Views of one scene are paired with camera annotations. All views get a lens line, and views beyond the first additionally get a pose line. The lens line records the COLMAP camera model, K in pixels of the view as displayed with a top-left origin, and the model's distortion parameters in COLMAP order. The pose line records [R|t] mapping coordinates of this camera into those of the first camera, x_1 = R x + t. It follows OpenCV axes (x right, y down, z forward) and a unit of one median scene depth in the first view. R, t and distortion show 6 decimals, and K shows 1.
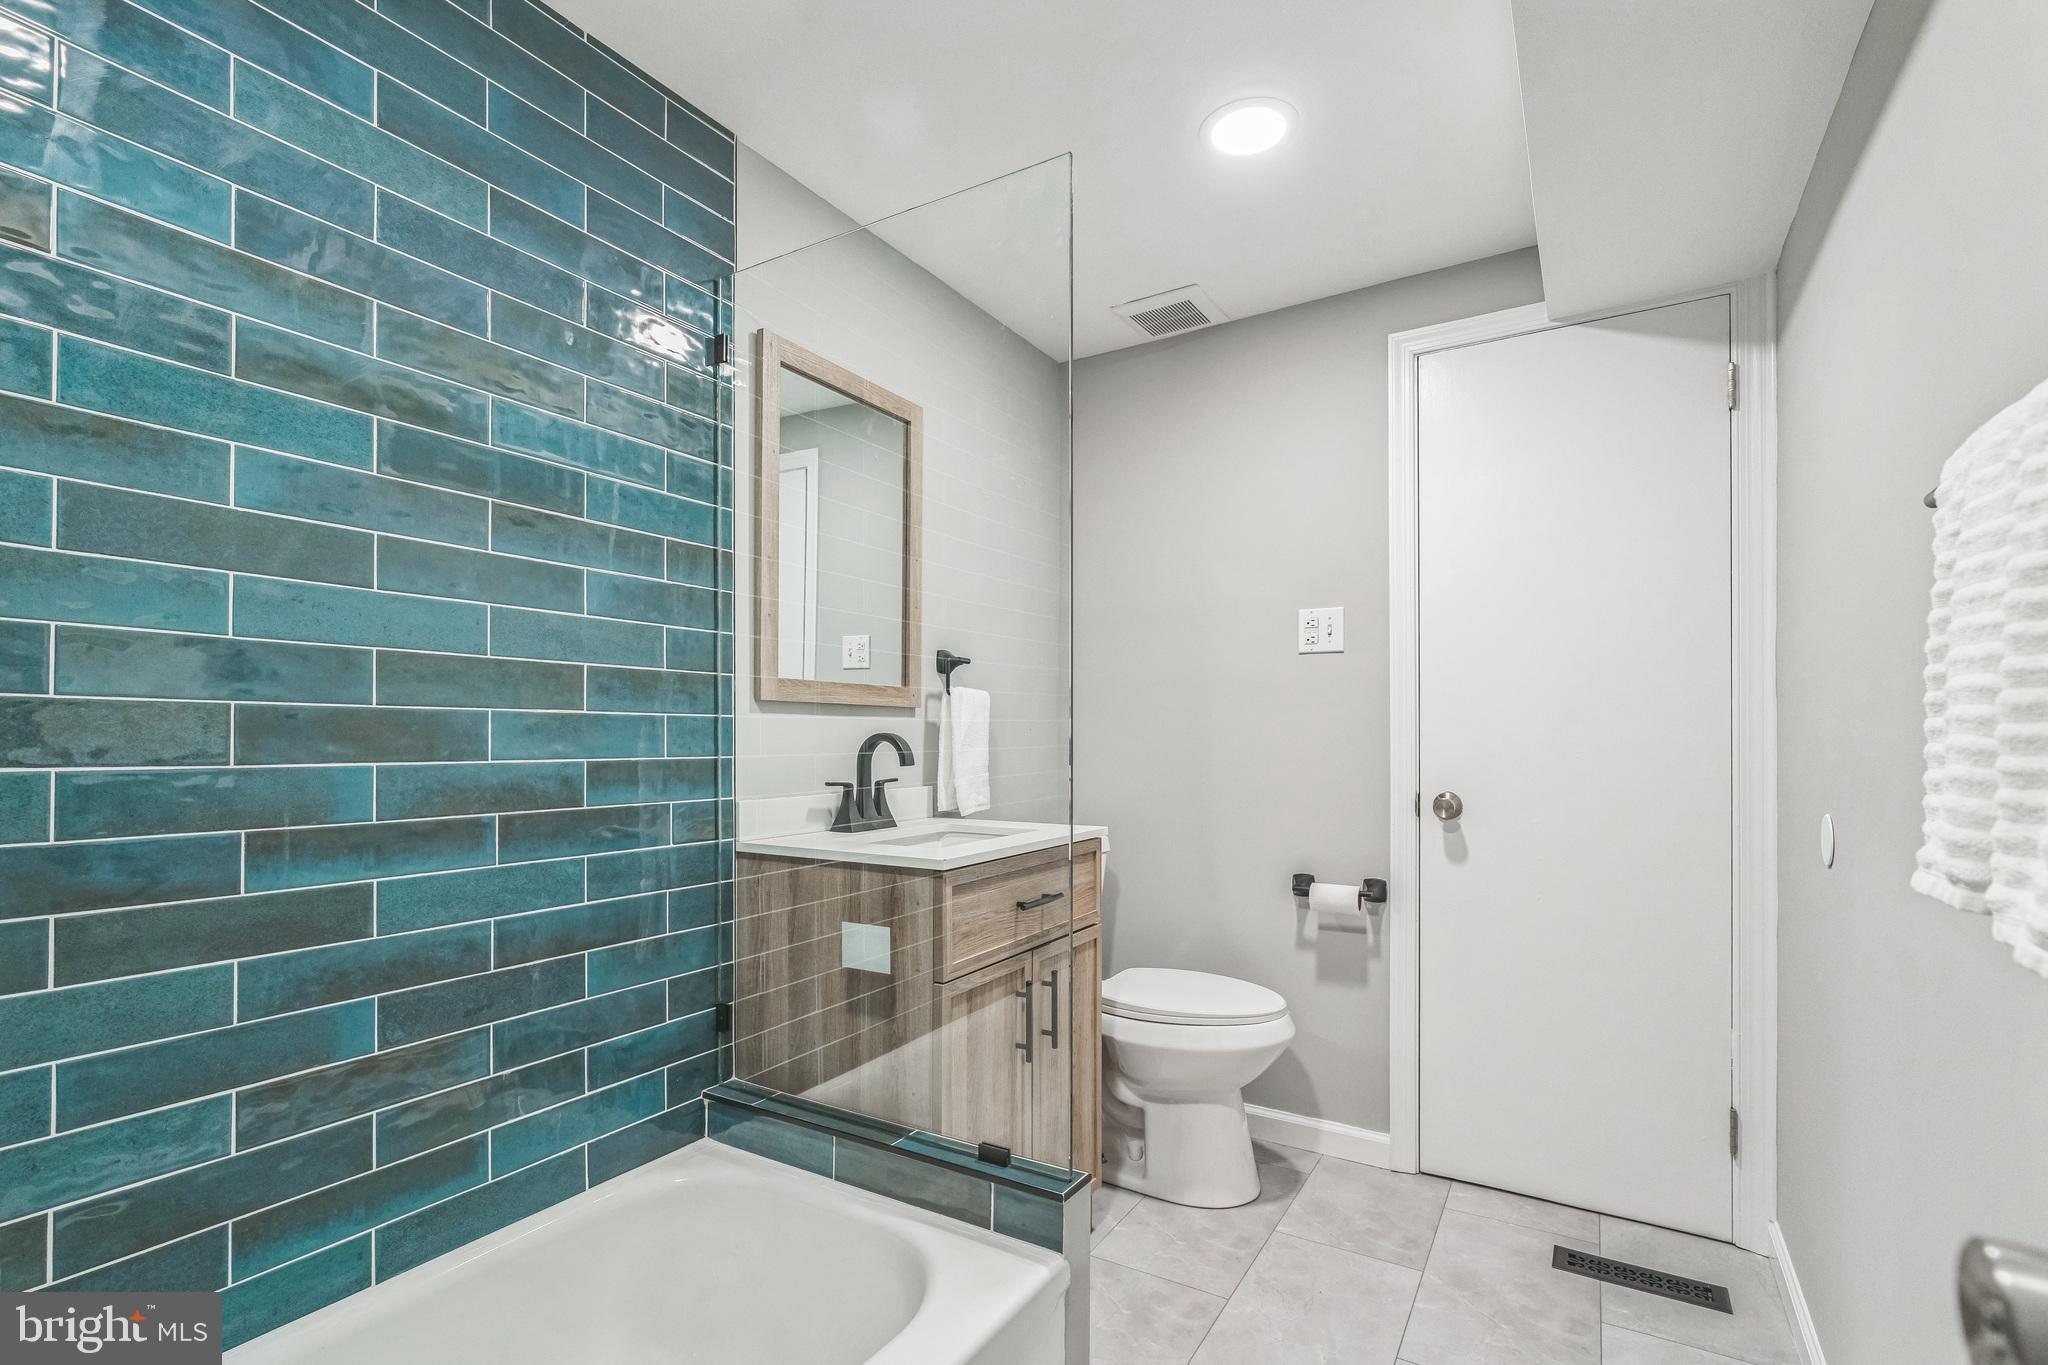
lens RADIAL K [[941.0, 0, 1016.8], [0, 941.0, 691.4], [0, 0, 1]] dist [-0.004260, 0.000346]
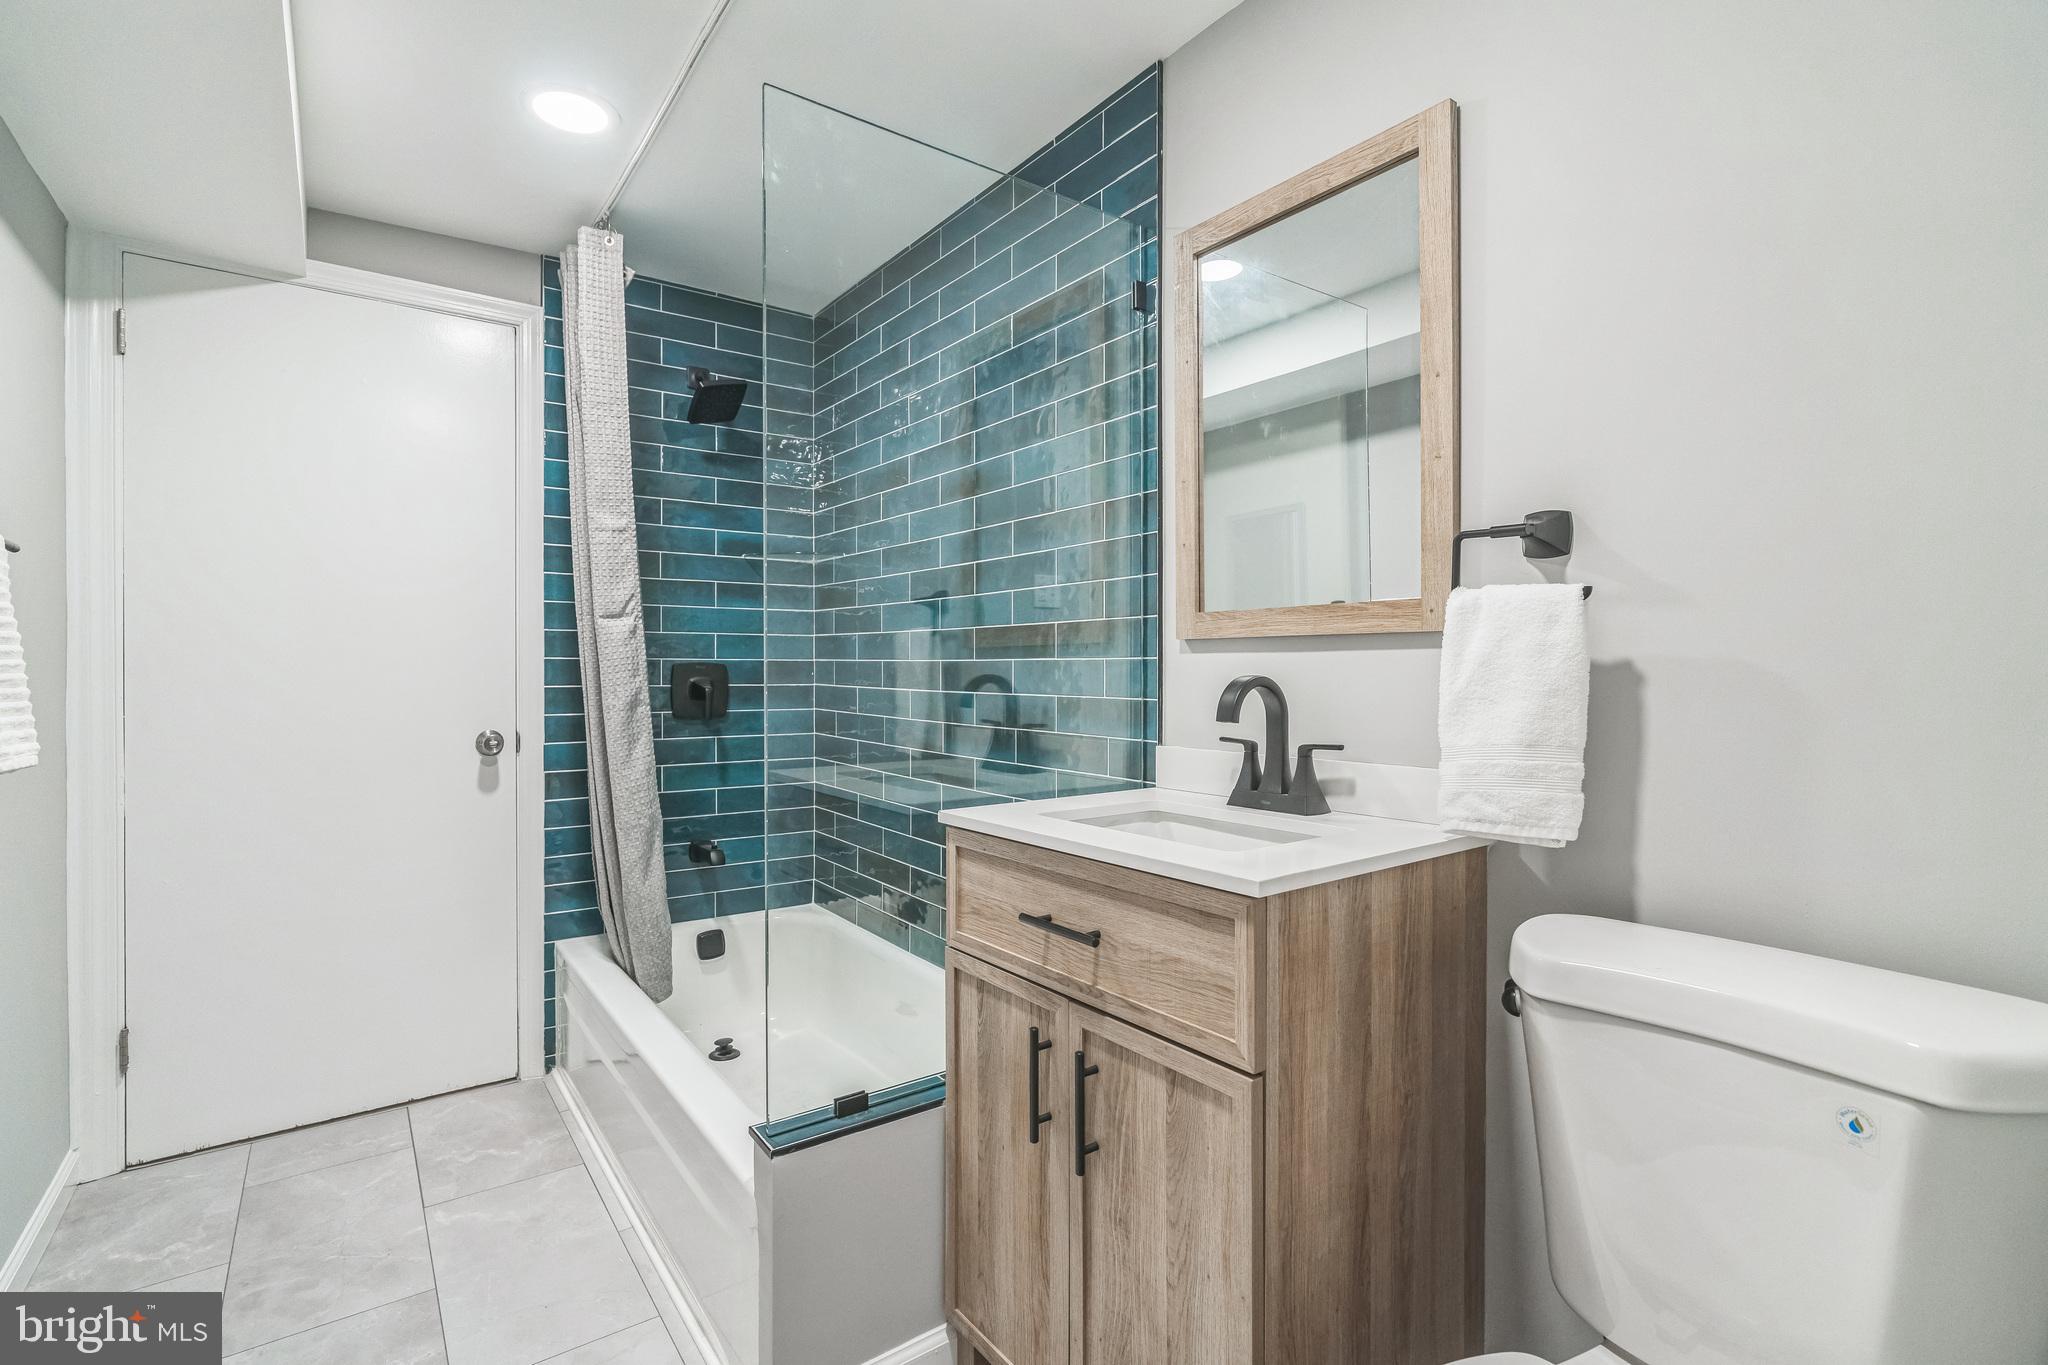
lens RADIAL K [[936.5, 0, 1017.0], [0, 936.5, 660.5], [0, 0, 1]] dist [-0.019043, 0.012049]
pose [[-0.383594, -0.020823, -0.923267, 0.641171], [0.030090, 0.998933, -0.035031, 0.057301], [0.923011, -0.041219, -0.382559, 1.223655]]
